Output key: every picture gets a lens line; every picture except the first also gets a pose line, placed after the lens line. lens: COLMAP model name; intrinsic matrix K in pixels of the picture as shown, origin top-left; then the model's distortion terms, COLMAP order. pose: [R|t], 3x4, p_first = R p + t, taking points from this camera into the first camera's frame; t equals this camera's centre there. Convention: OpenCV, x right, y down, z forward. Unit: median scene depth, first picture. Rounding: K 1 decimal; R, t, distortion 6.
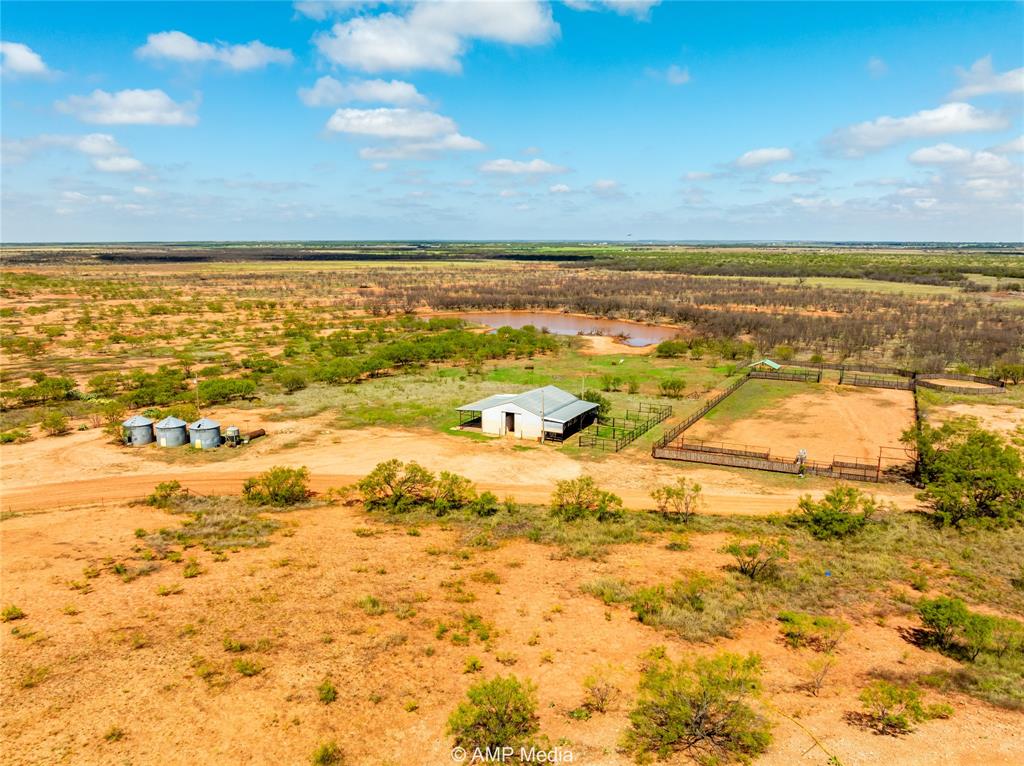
lens RADIAL K [[737.3, 0, 510.8], [0, 737.3, 388.4], [0, 0, 1]] dist [-0.037289, -0.004972]
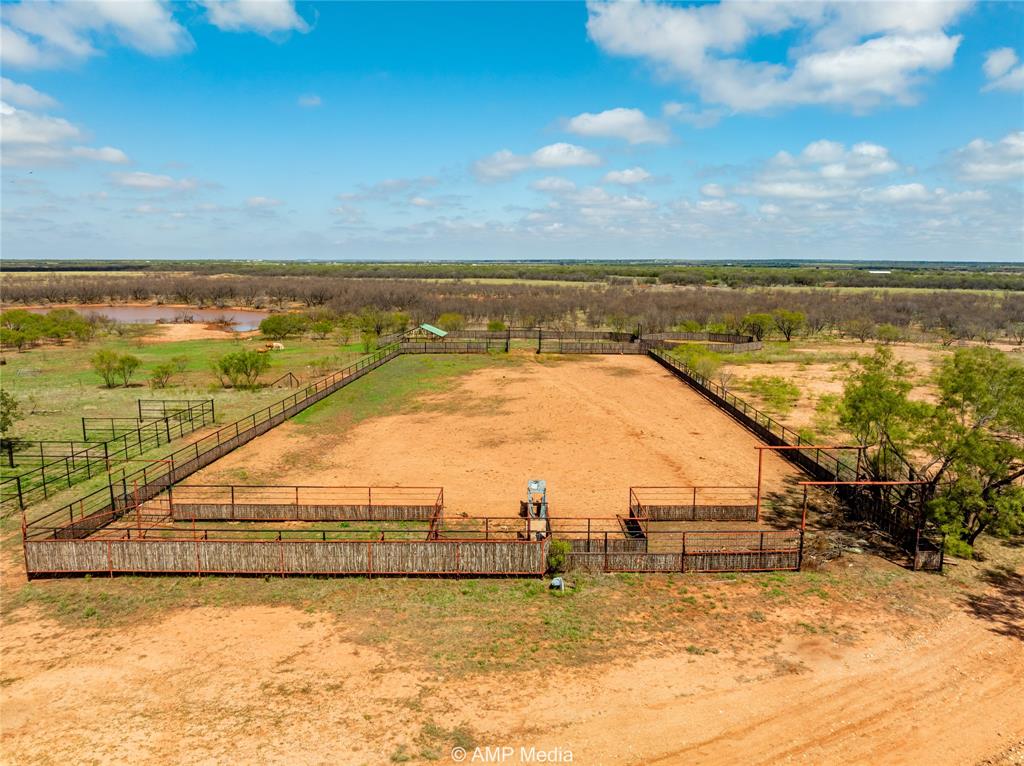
lens RADIAL K [[737.3, 0, 509.5], [0, 737.3, 391.4], [0, 0, 1]] dist [-0.037289, -0.004972]
pose [[0.902563, -0.068640, 0.425051, 0.083511], [0.078446, 0.996903, -0.005589, 0.015335], [-0.423351, 0.038388, 0.905152, 0.236436]]
